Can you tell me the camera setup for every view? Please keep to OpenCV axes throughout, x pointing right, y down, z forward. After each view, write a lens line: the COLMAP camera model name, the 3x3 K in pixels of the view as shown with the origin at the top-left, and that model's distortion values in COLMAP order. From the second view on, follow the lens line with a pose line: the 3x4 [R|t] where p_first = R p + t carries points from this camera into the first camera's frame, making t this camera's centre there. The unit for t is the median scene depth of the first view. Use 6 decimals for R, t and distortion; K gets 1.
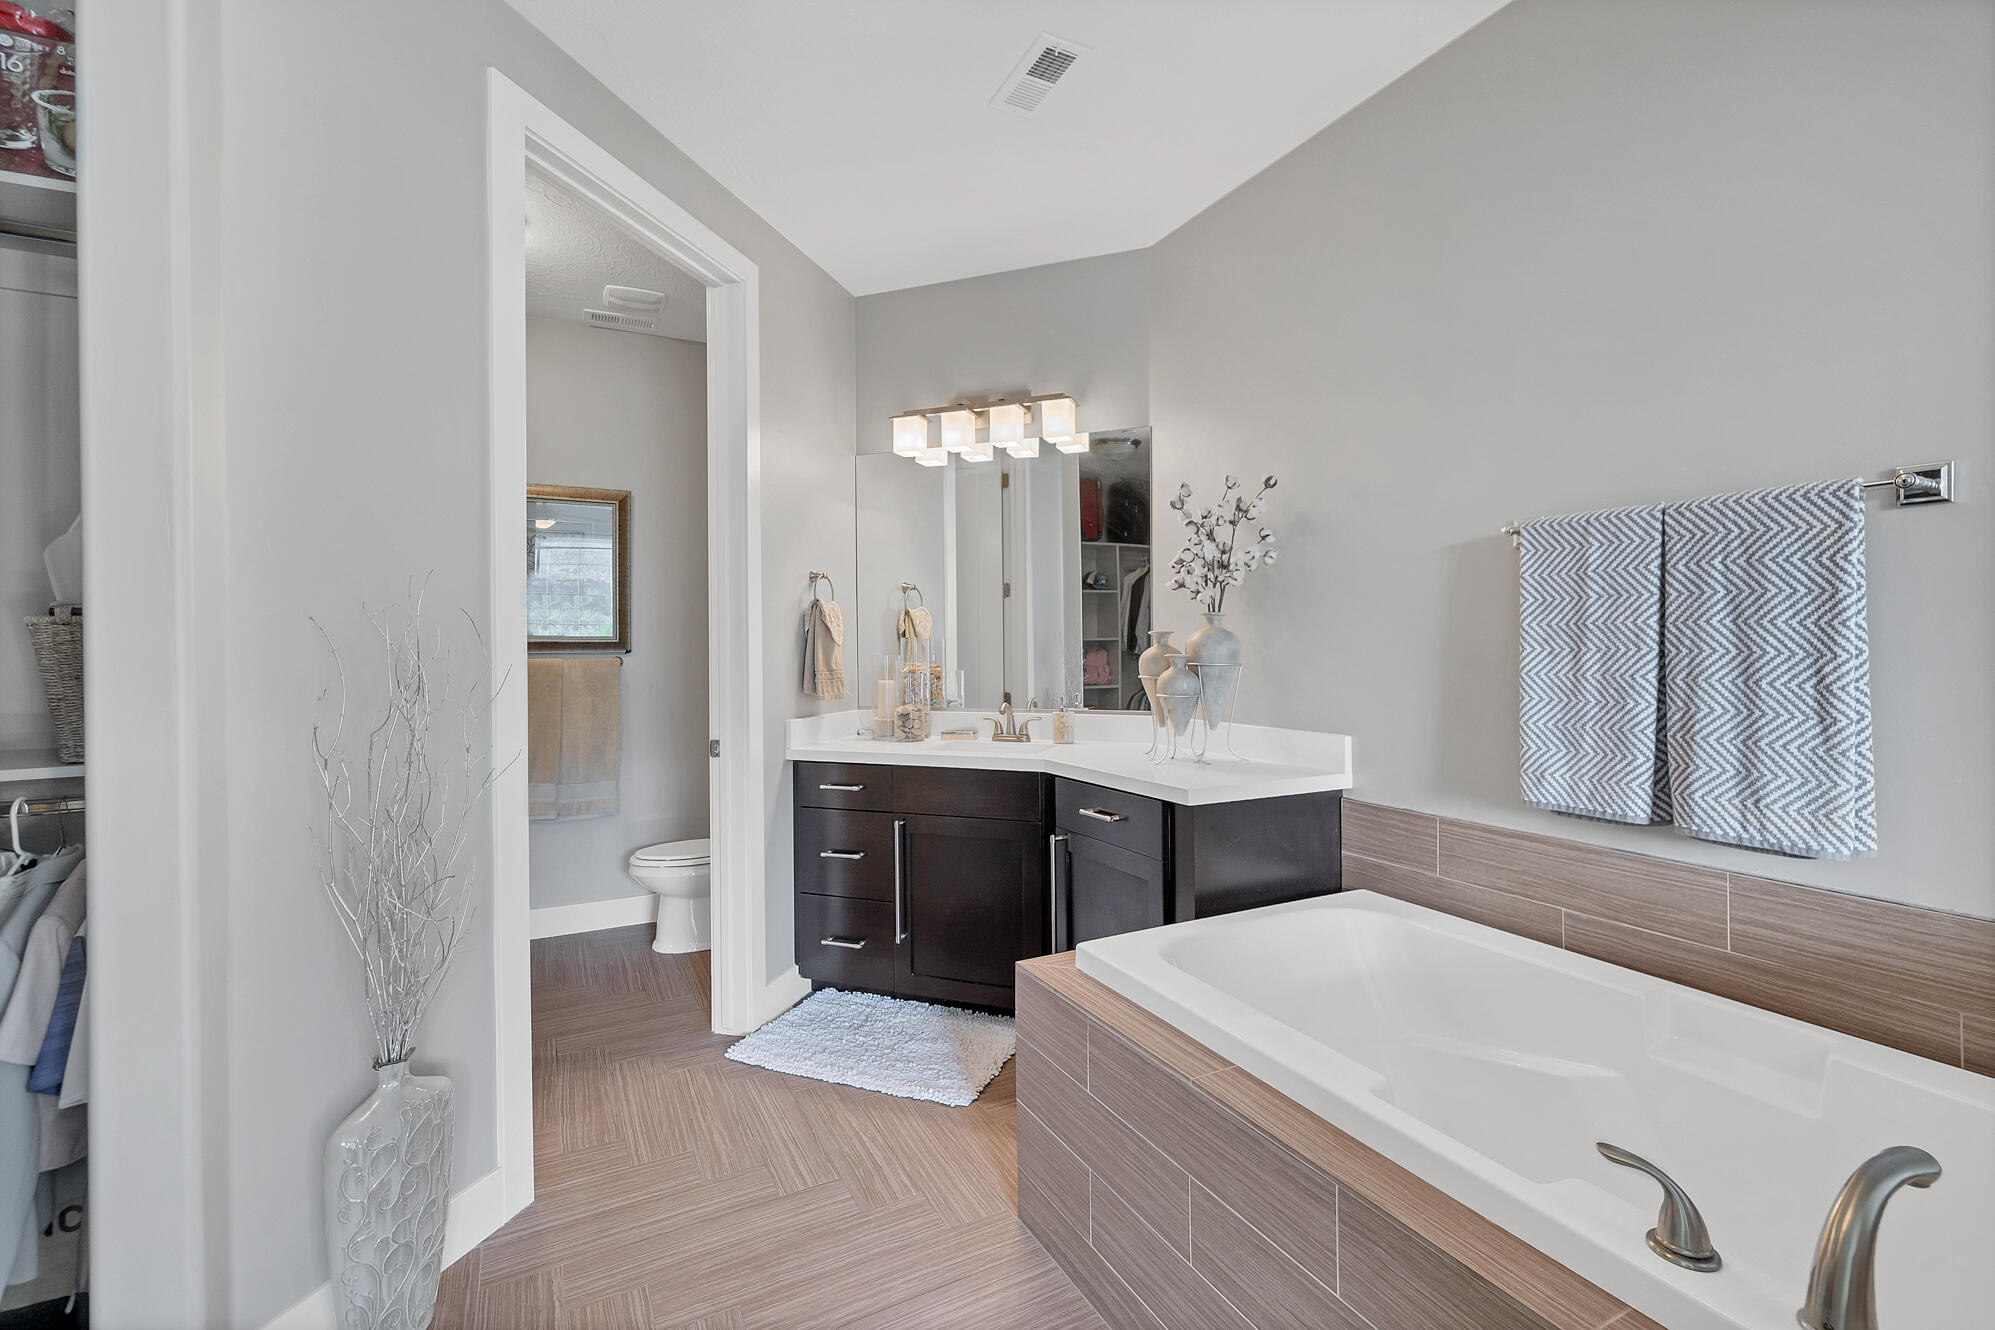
lens RADIAL K [[866.3, 0, 1002.9], [0, 866.3, 641.6], [0, 0, 1]] dist [0.001864, 0.000175]
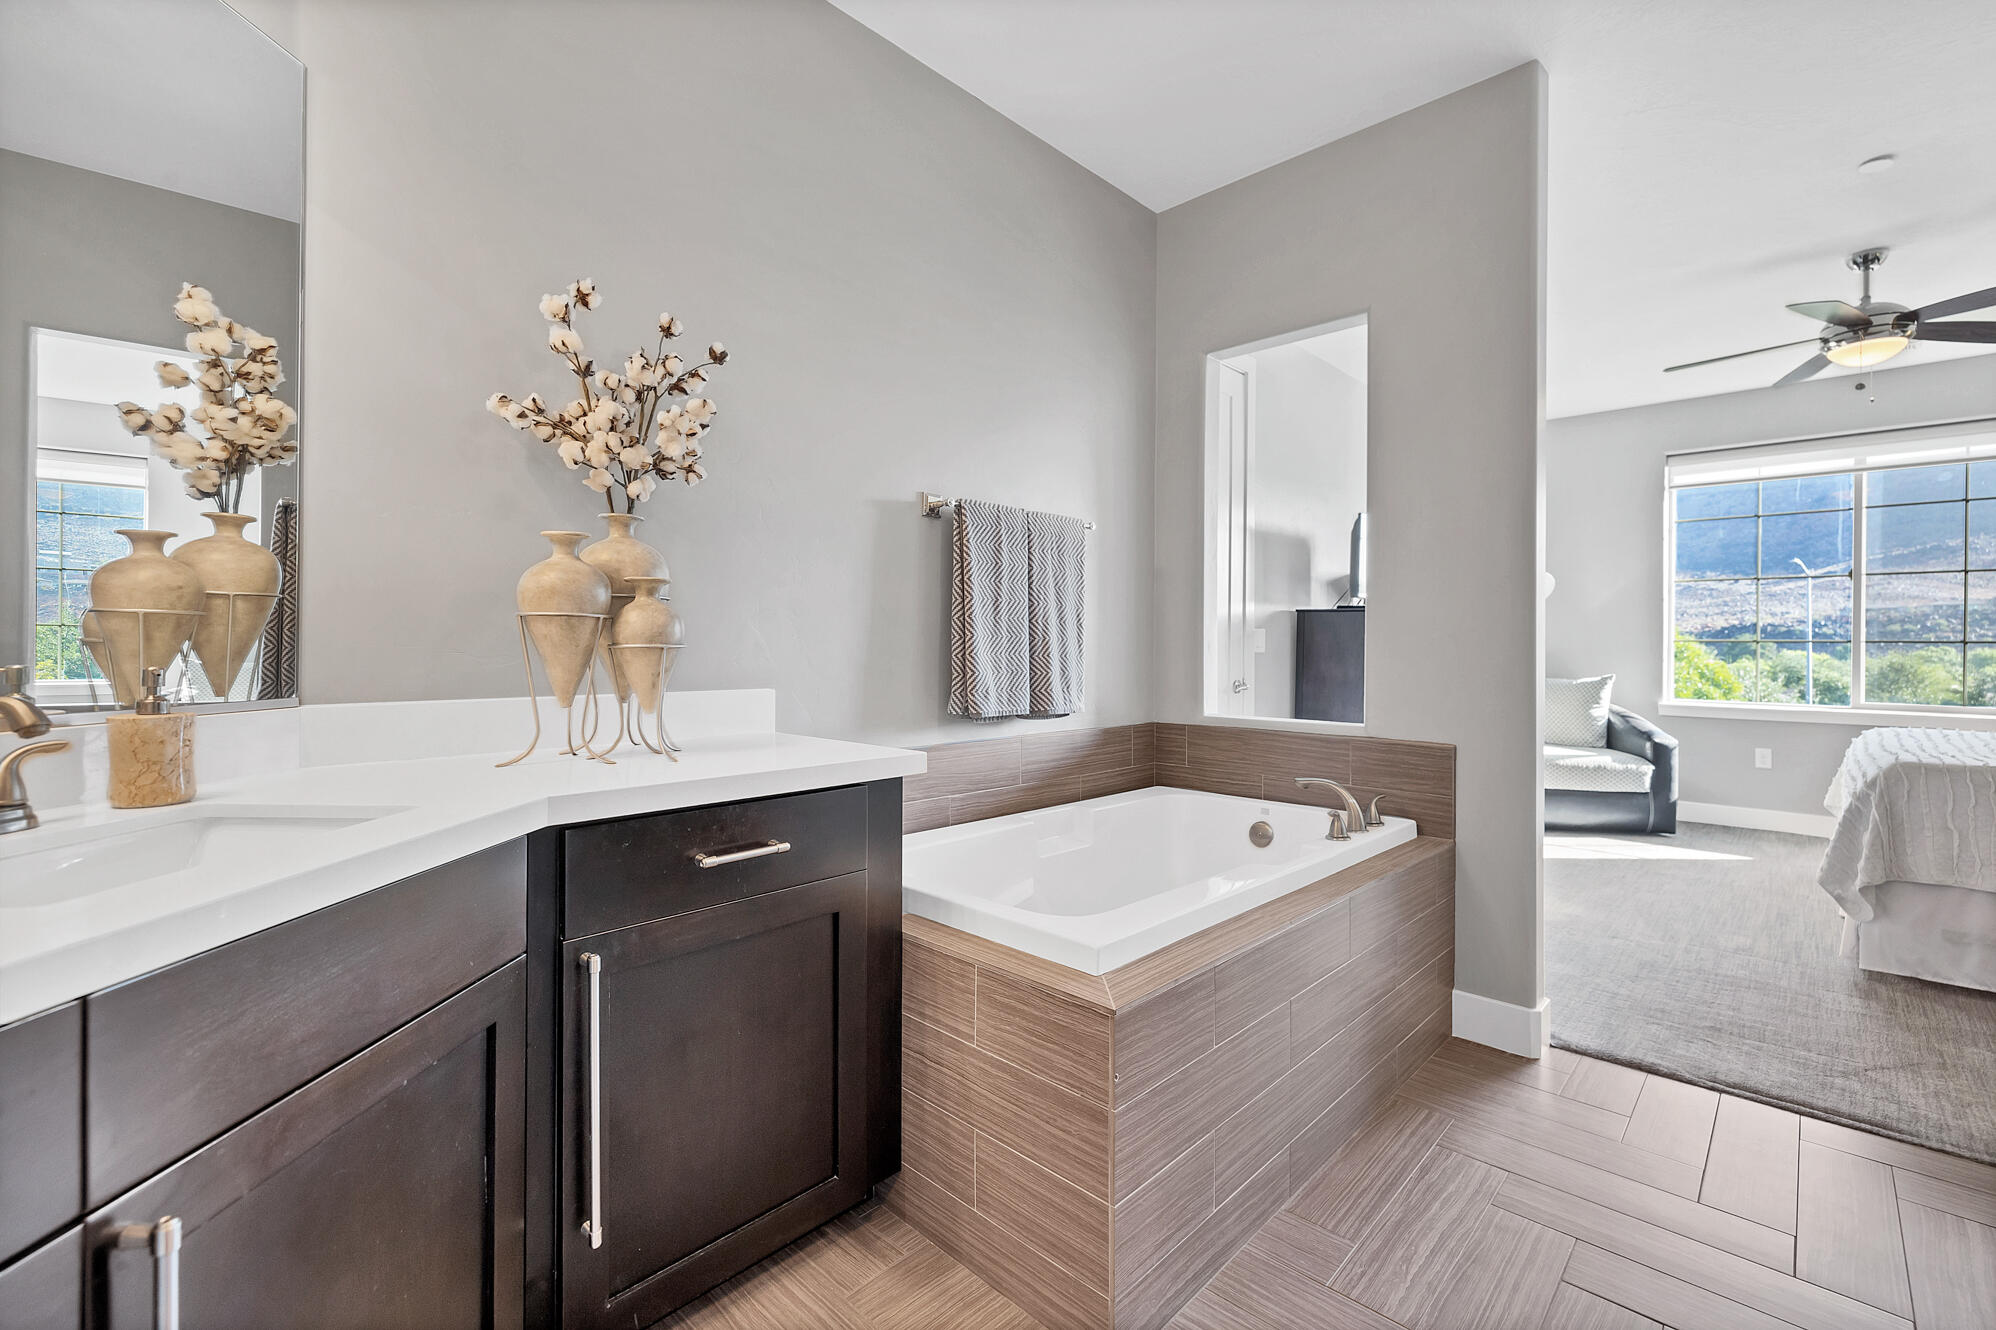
lens RADIAL K [[861.7, 0, 1004.0], [0, 861.7, 644.9], [0, 0, 1]] dist [0.002656, 0.000448]
pose [[-0.325305, 0.011291, 0.945542, -0.700592], [-0.011347, 0.999810, -0.015842, 0.108351], [-0.945541, -0.015883, -0.325115, 1.517751]]
